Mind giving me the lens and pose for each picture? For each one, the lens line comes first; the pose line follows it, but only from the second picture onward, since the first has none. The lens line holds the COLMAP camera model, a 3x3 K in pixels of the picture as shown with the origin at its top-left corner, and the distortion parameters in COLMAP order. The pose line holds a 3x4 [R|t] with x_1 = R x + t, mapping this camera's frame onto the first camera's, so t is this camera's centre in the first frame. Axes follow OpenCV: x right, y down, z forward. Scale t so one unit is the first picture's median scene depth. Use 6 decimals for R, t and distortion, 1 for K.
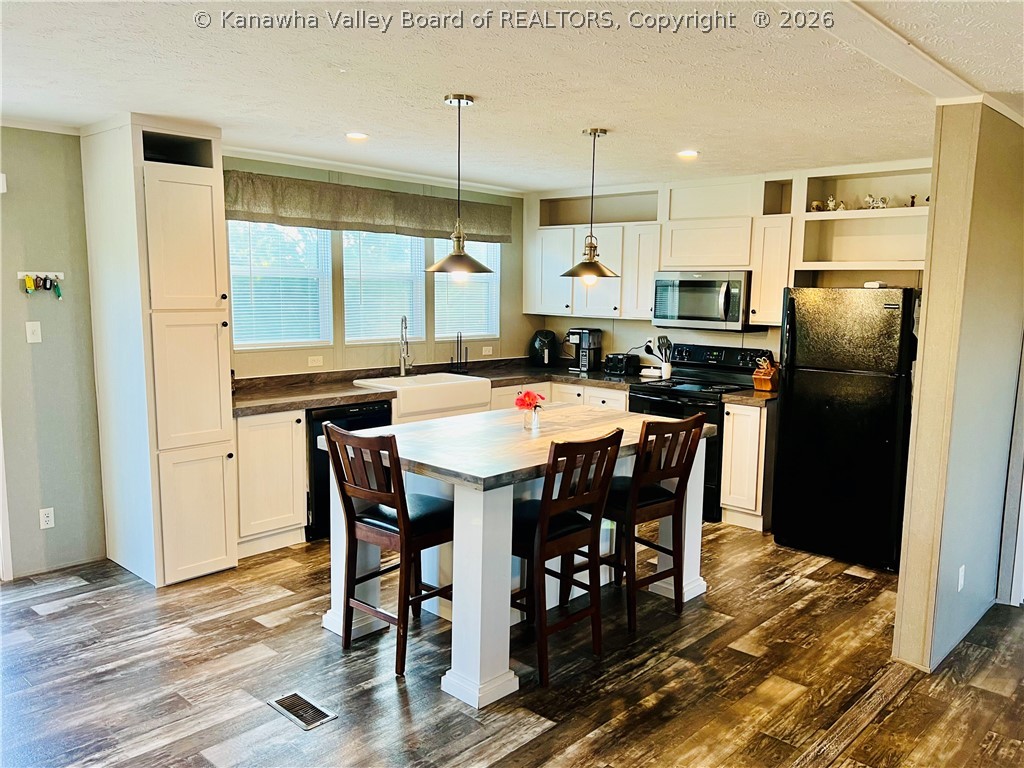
lens RADIAL K [[800.2, 0, 514.7], [0, 800.2, 394.3], [0, 0, 1]] dist [0.036002, -0.030837]
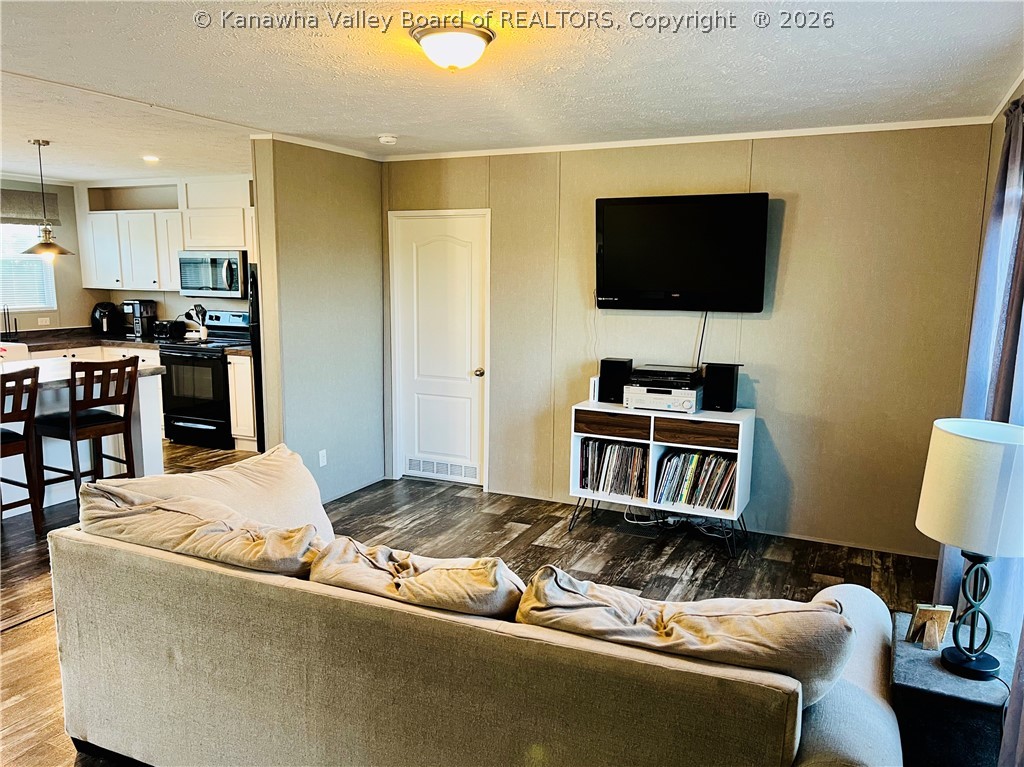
lens RADIAL K [[800.2, 0, 507.9], [0, 800.2, 388.5], [0, 0, 1]] dist [0.036002, -0.030837]
pose [[0.955232, -0.054478, 0.290800, 0.270959], [0.049642, 0.998479, 0.023988, 0.048169], [-0.291665, -0.008478, 0.956483, -0.298886]]
